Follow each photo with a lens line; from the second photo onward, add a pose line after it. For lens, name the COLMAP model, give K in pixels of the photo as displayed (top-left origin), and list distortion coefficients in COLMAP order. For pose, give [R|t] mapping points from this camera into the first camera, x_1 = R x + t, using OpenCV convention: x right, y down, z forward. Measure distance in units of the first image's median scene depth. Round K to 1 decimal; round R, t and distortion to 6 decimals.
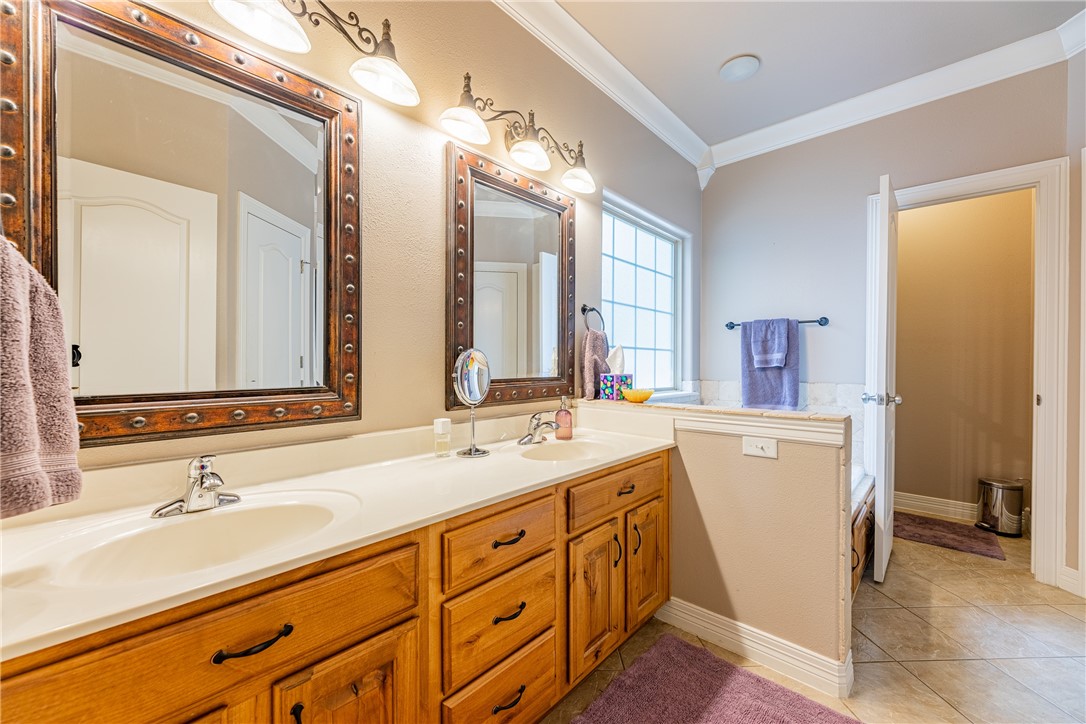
lens RADIAL K [[437.8, 0, 541.9], [0, 437.8, 361.8], [0, 0, 1]] dist [0.001398, -0.000096]
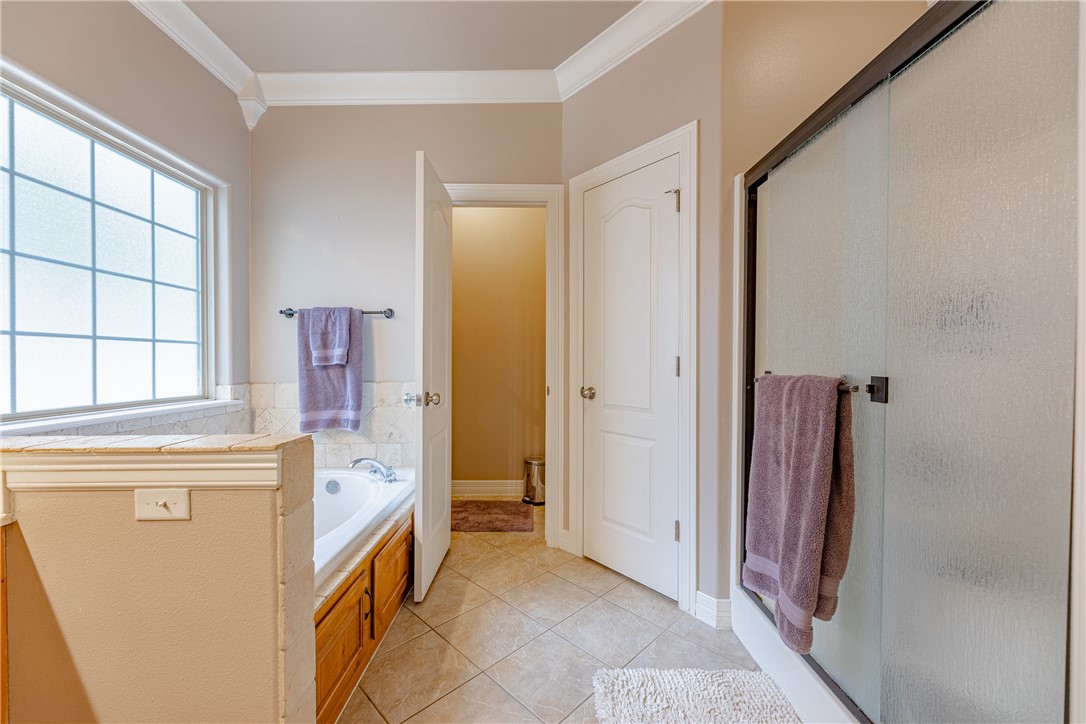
lens RADIAL K [[437.8, 0, 546.2], [0, 437.8, 360.7], [0, 0, 1]] dist [0.001398, -0.000096]
pose [[0.731010, -0.006655, 0.682334, 0.260907], [0.003526, 0.999976, 0.005976, 0.000660], [-0.682357, -0.001963, 0.731016, 0.121025]]
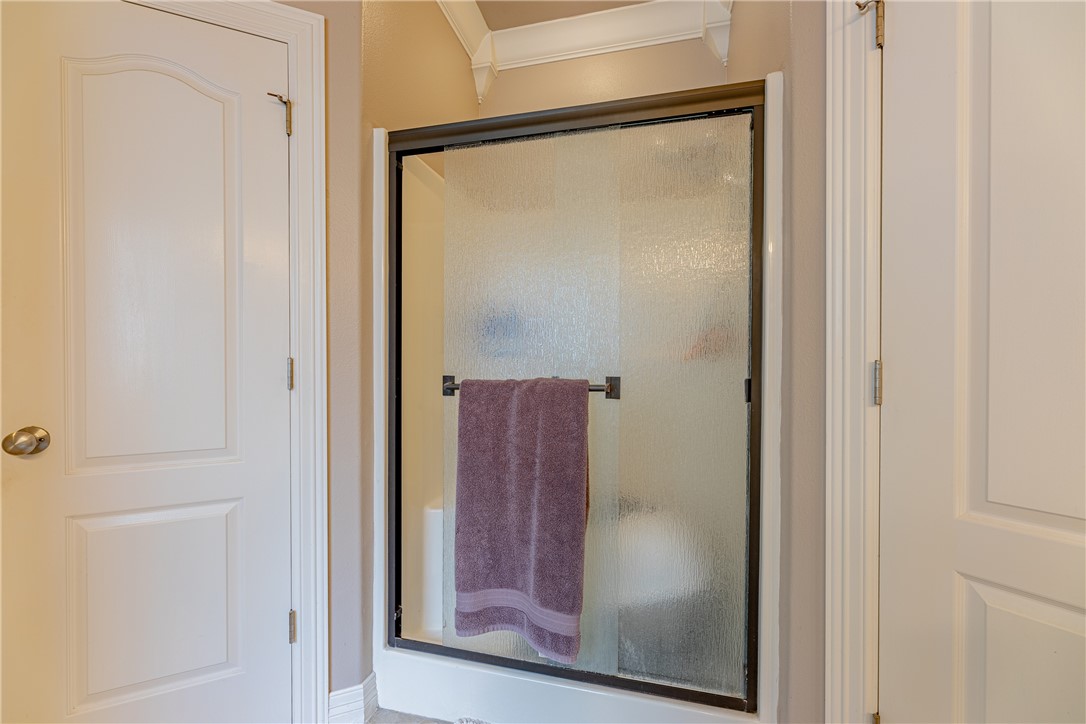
lens RADIAL K [[437.8, 0, 544.3], [0, 437.8, 362.7], [0, 0, 1]] dist [0.001398, -0.000096]
pose [[-0.473784, -0.009690, 0.880588, 0.367995], [-0.000745, 0.999944, 0.010603, -0.001720], [-0.880641, 0.004367, -0.473765, 0.477732]]
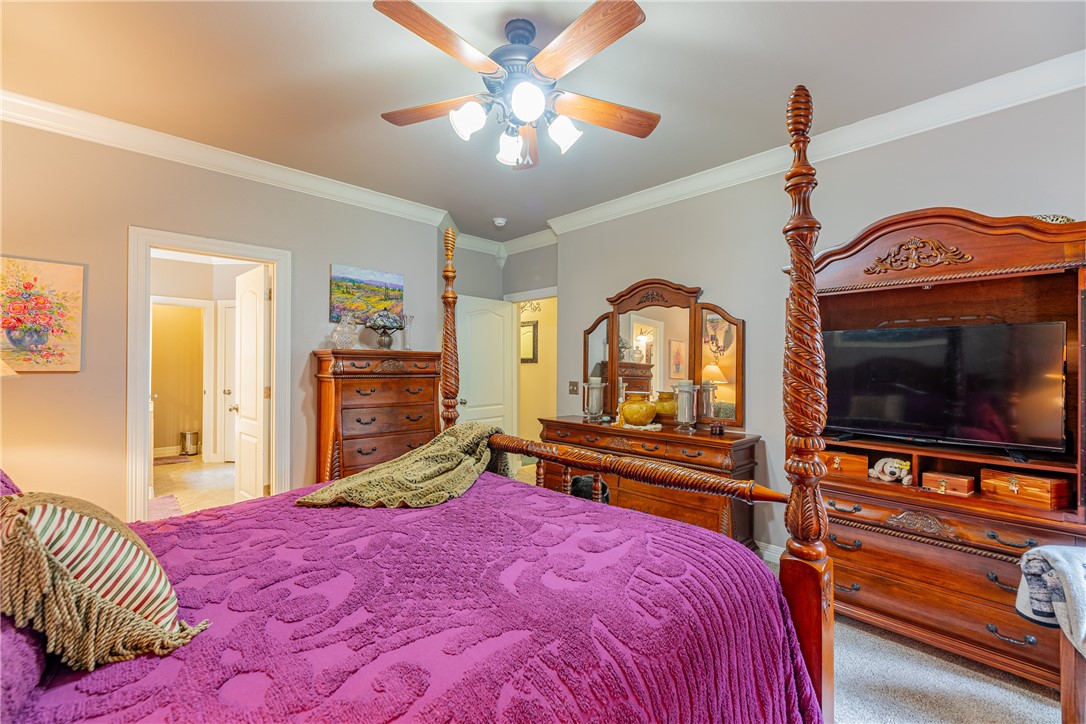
lens RADIAL K [[437.8, 0, 538.3], [0, 437.8, 361.6], [0, 0, 1]] dist [0.001398, -0.000096]
pose [[0.071157, -0.000588, 0.997465, -0.971014], [0.001460, 0.999999, 0.000485, -0.068131], [-0.997464, 0.001422, 0.071158, -0.854034]]
